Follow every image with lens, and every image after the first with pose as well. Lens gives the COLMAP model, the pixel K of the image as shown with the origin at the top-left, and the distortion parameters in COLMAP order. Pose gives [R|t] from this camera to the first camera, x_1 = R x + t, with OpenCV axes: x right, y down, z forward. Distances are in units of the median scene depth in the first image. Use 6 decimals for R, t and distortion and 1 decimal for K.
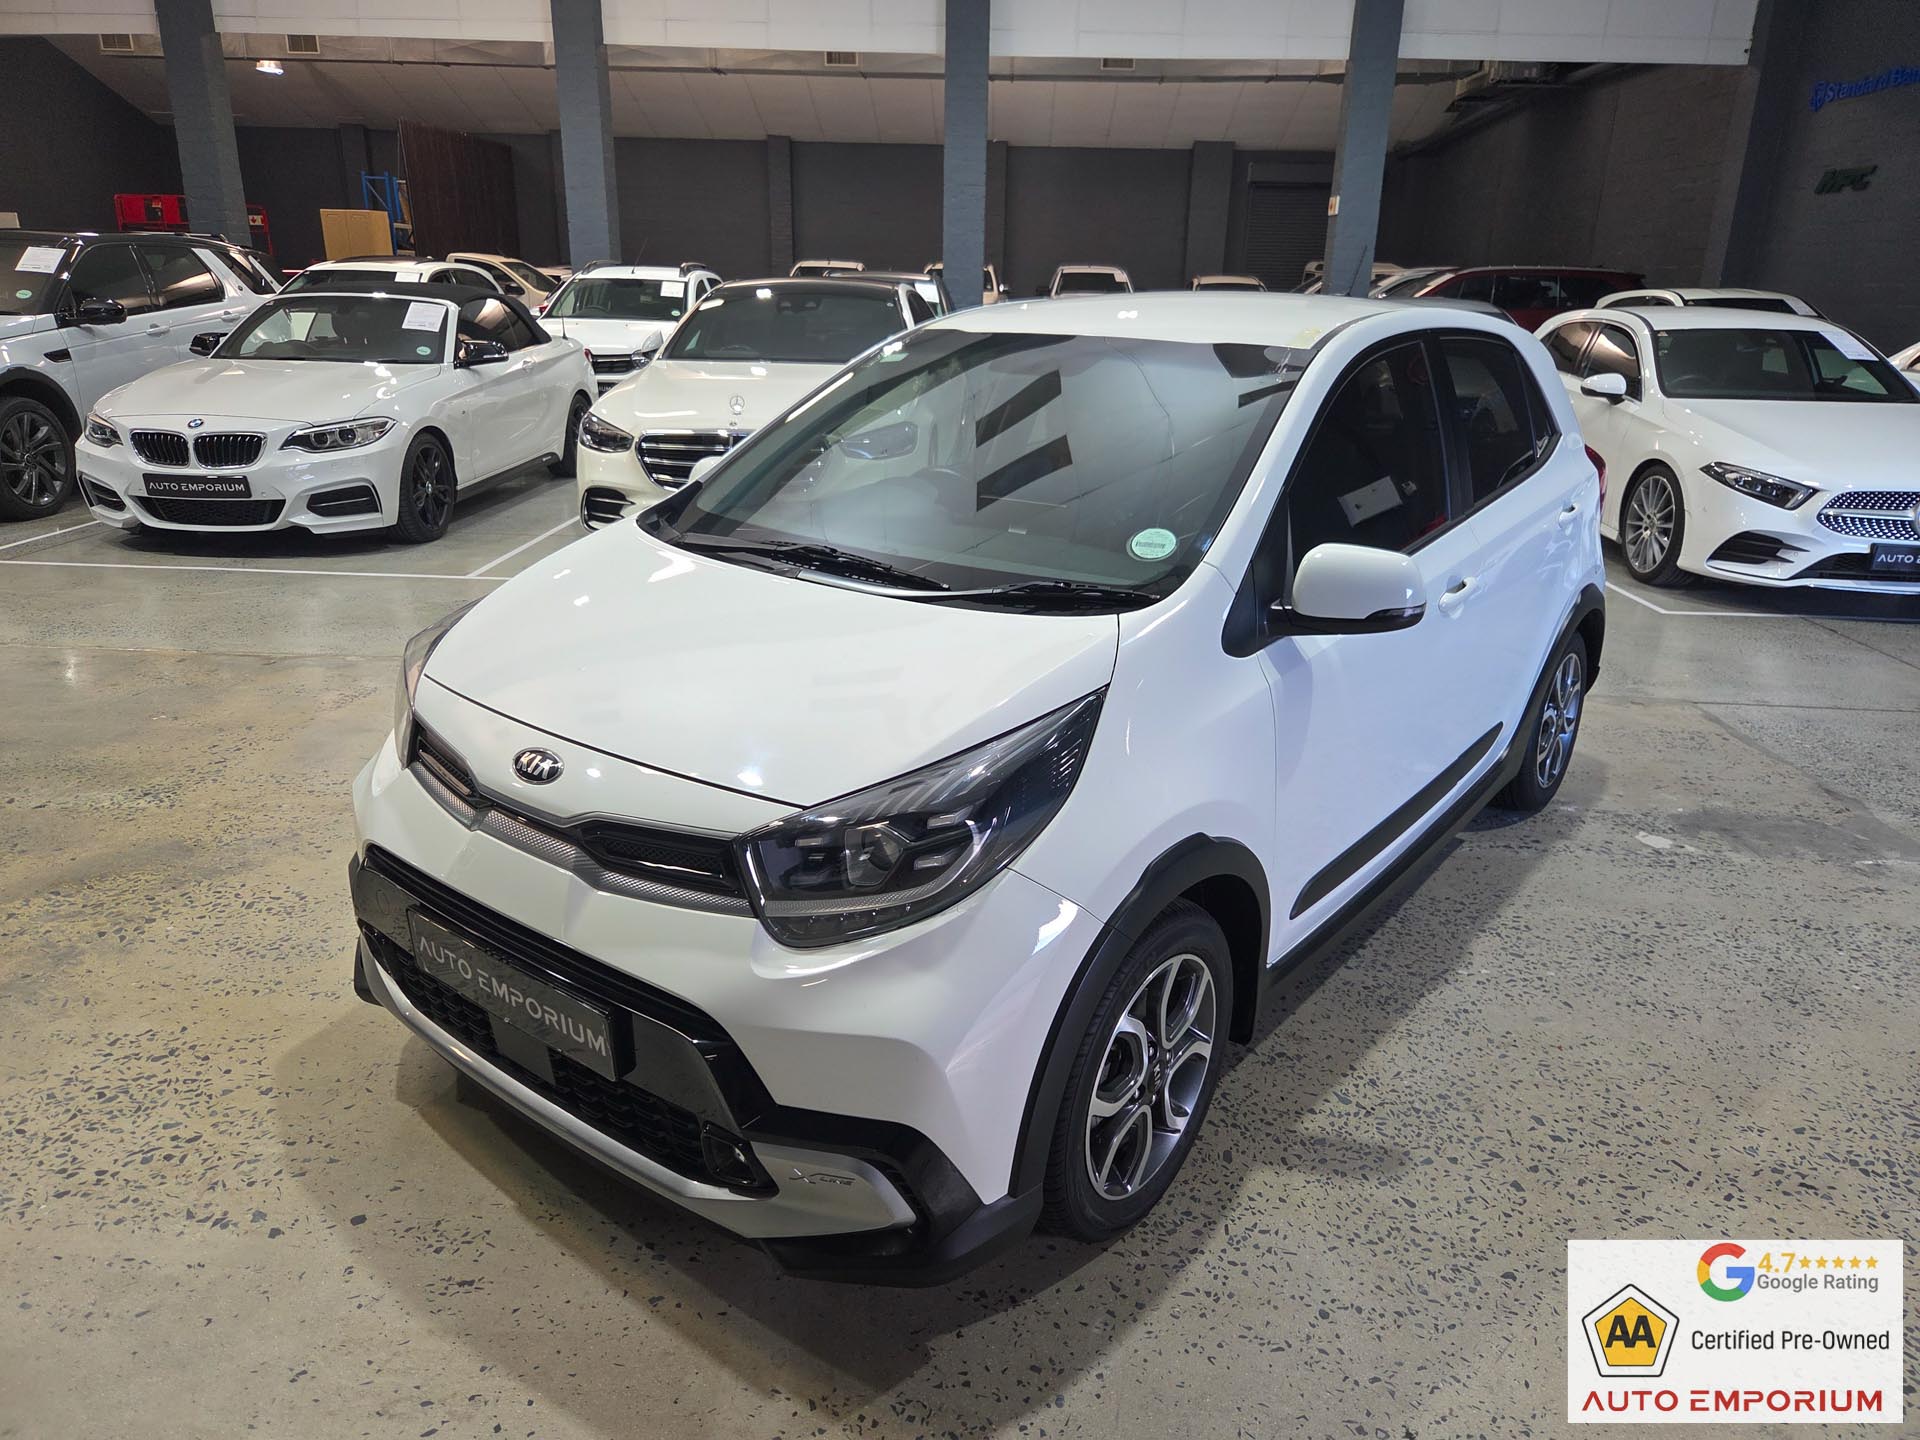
lens RADIAL K [[1288.1, 0, 966.3], [0, 1288.1, 726.0], [0, 0, 1]] dist [0.052189, -0.044388]
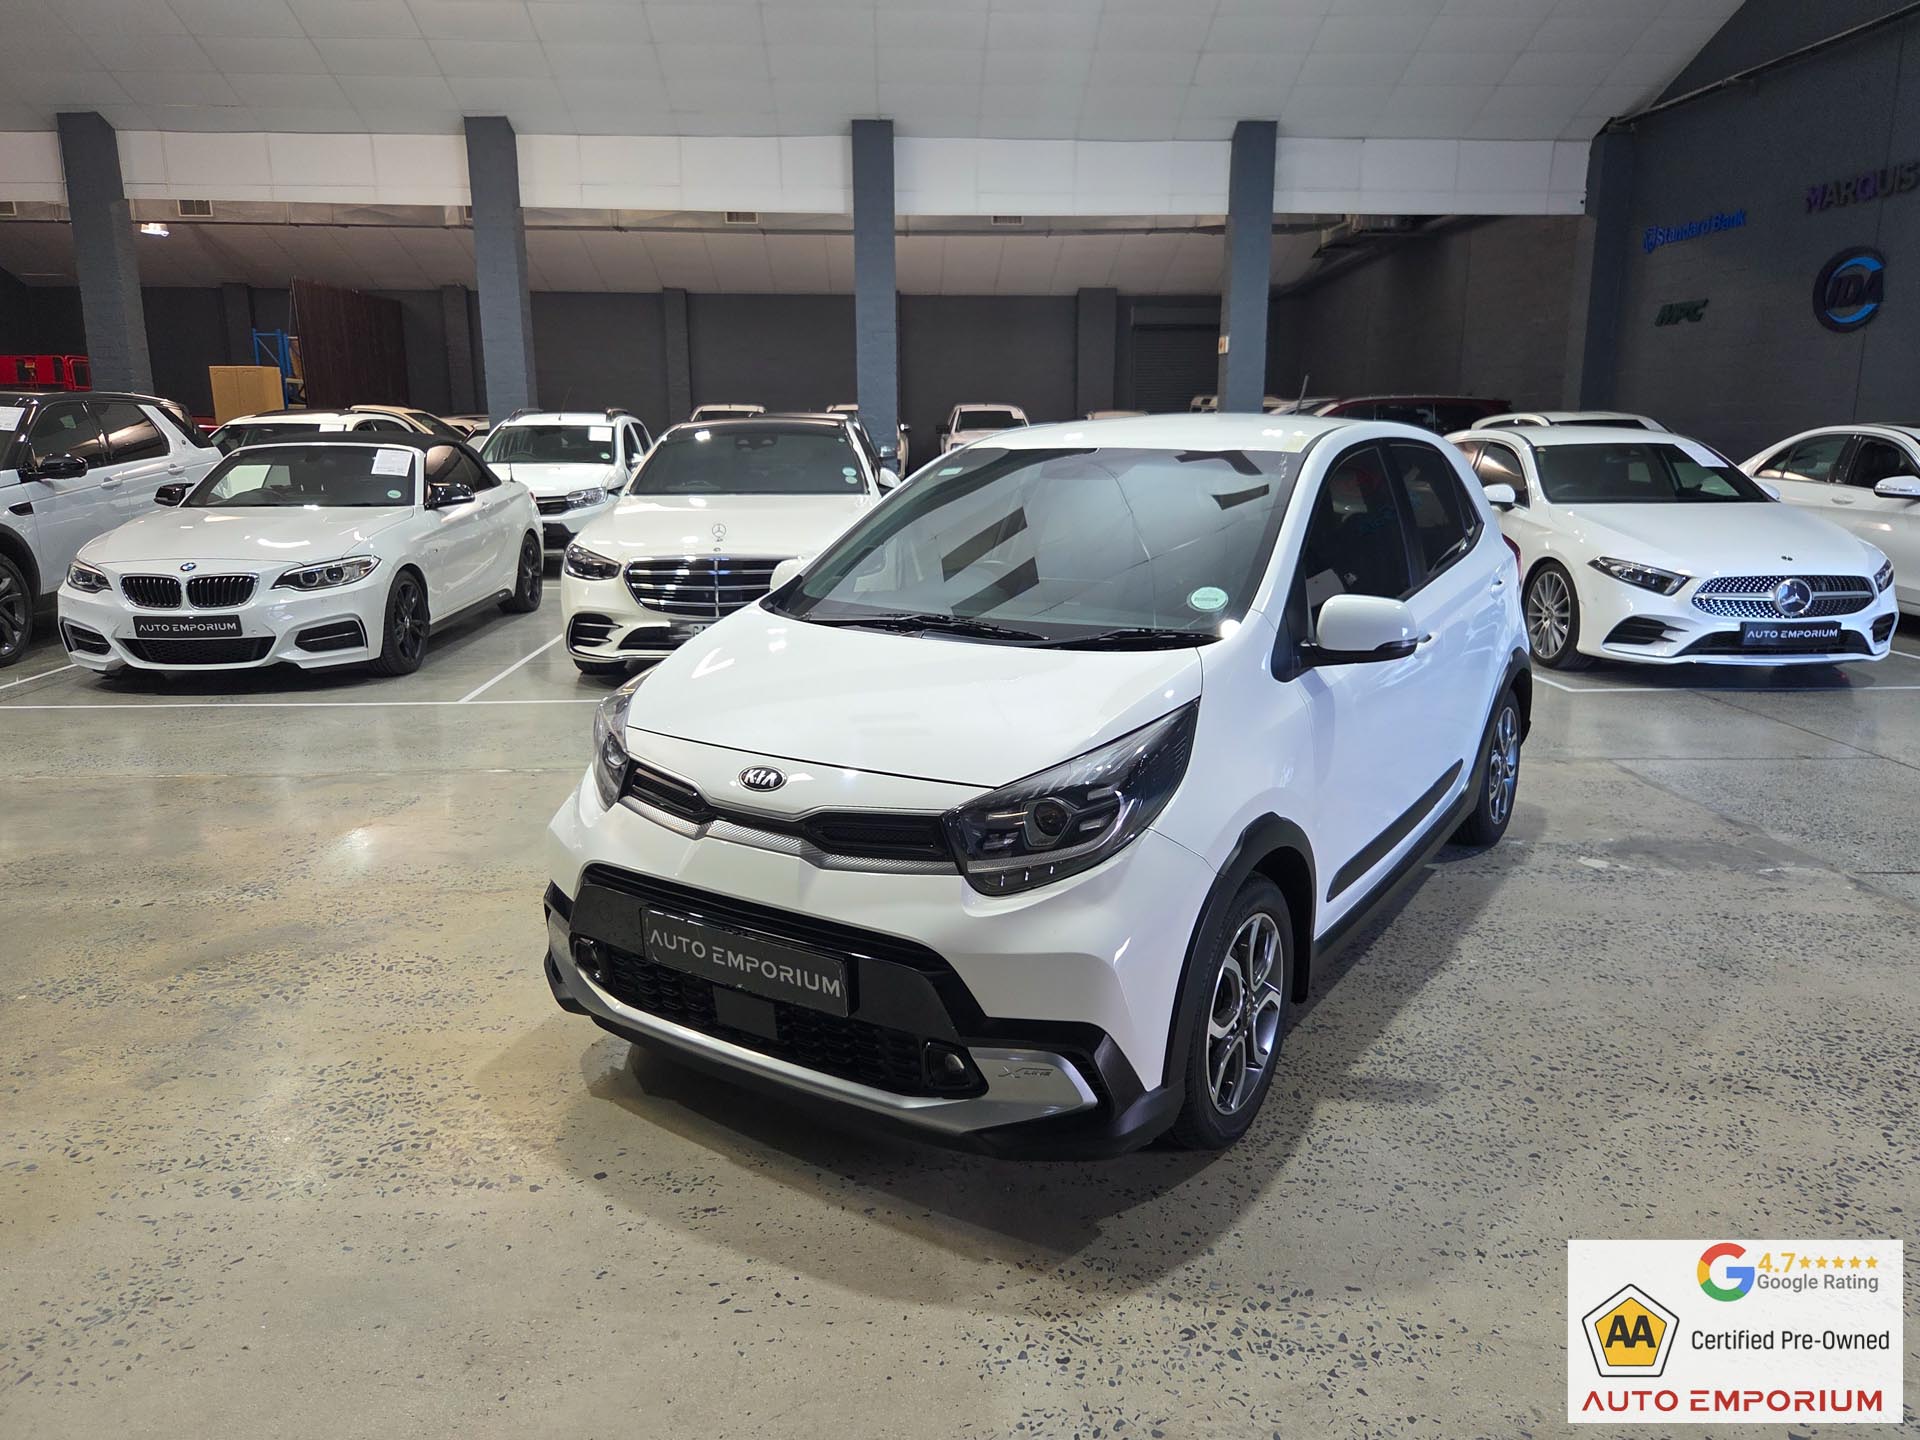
lens RADIAL K [[1340.1, 0, 964.7], [0, 1340.1, 718.0], [0, 0, 1]] dist [0.053630, -0.048141]
pose [[0.995930, -0.041004, 0.080259, -0.120669], [0.049873, 0.992476, -0.111820, 0.065627], [-0.075070, 0.115368, 0.990482, -0.167095]]
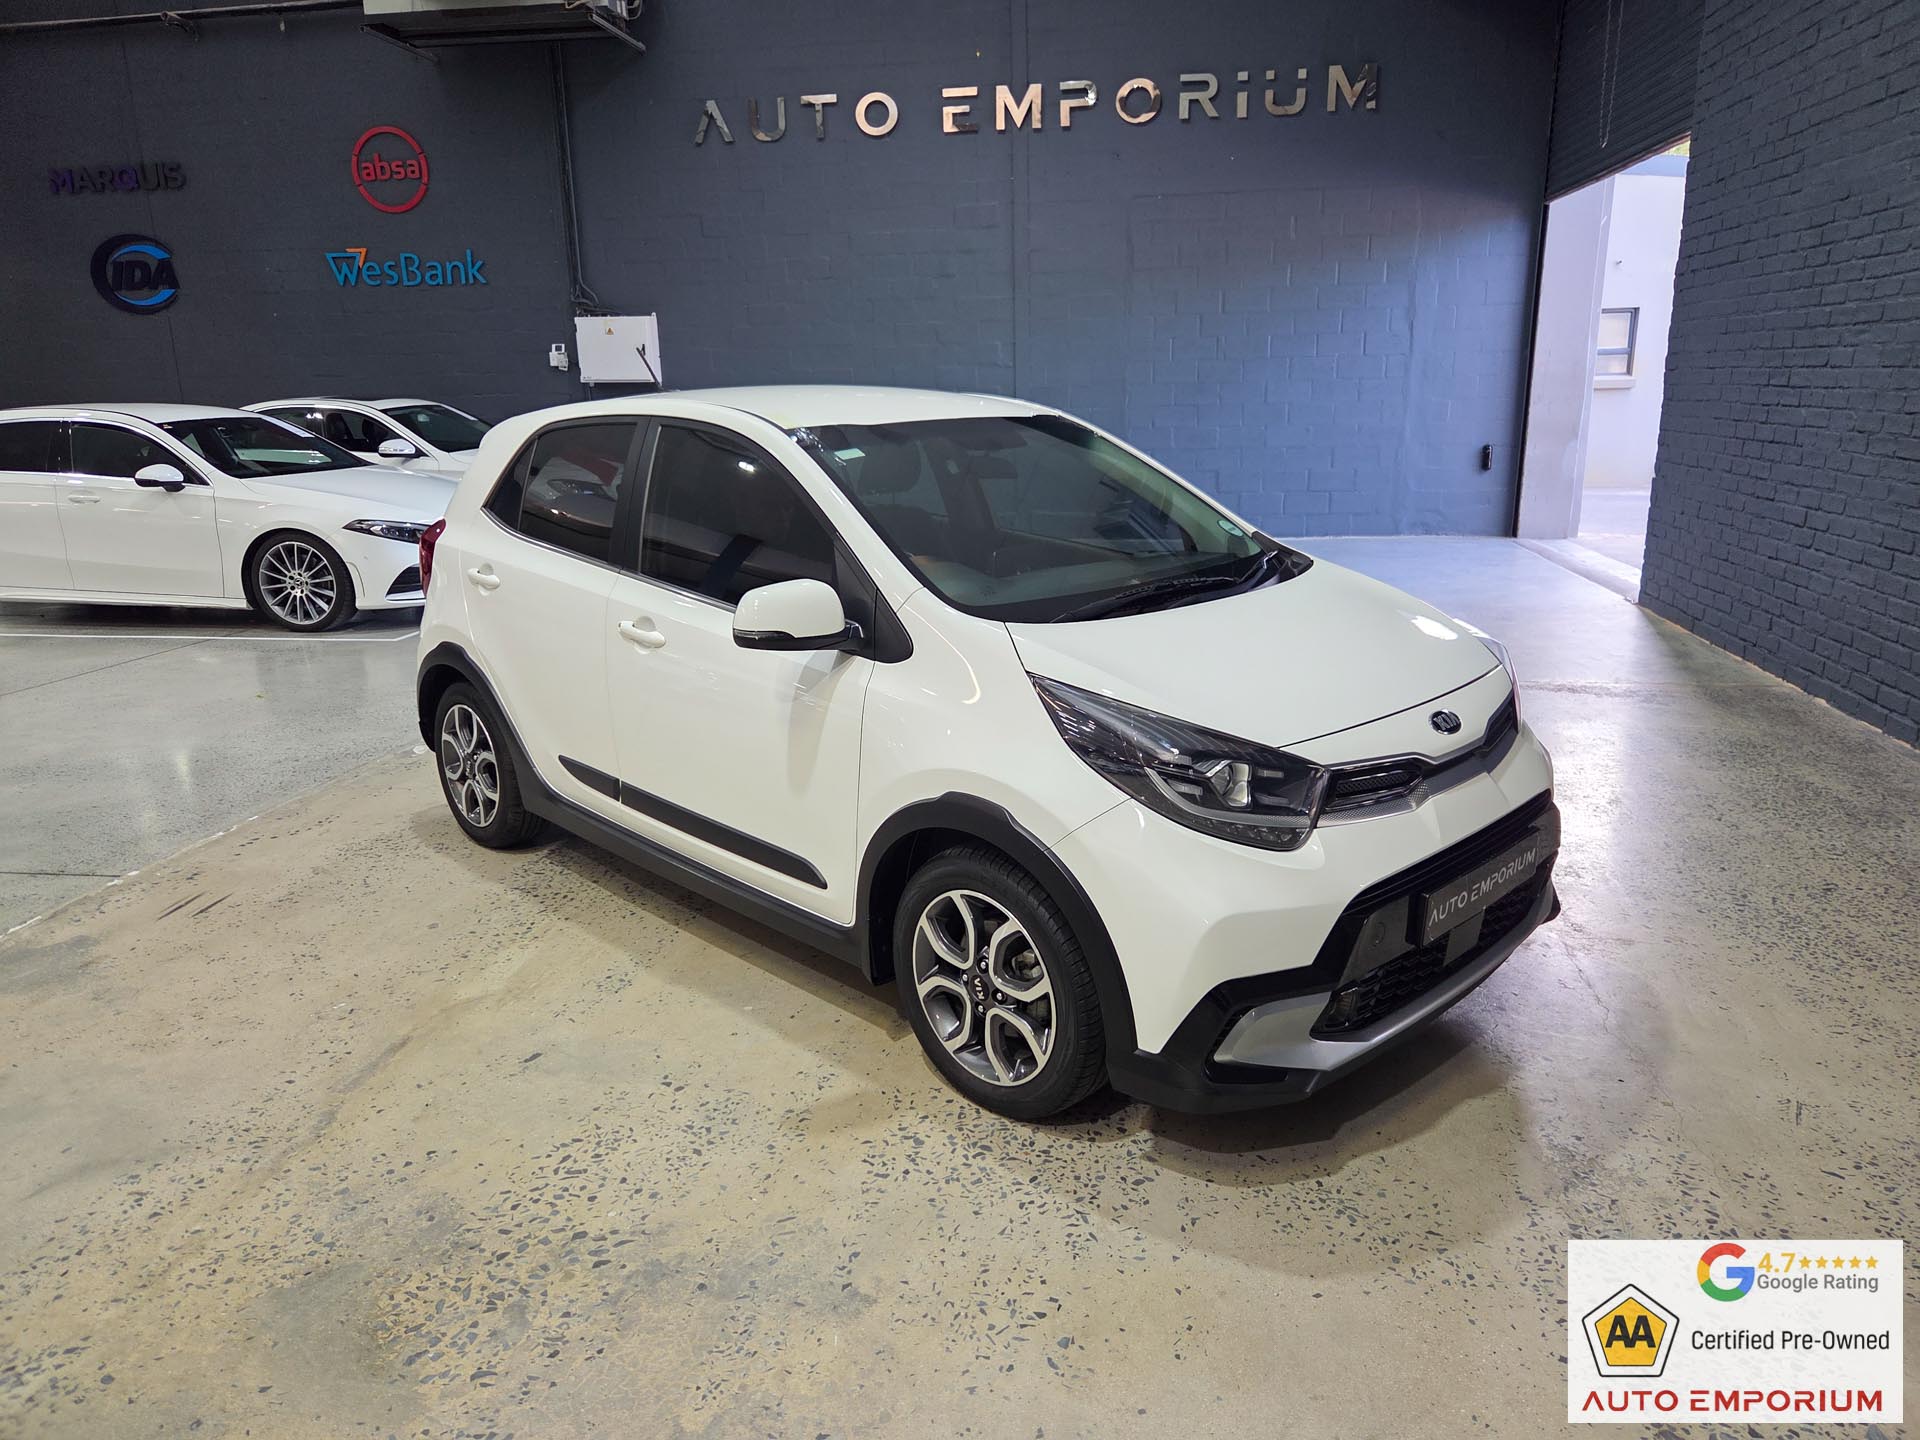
lens RADIAL K [[1288.1, 0, 966.3], [0, 1288.1, 726.0], [0, 0, 1]] dist [0.052189, -0.044388]
pose [[0.125938, -0.281346, 0.951306, -0.994171], [0.344126, 0.911787, 0.224102, -0.172339], [-0.930439, 0.299146, 0.211647, 0.436068]]
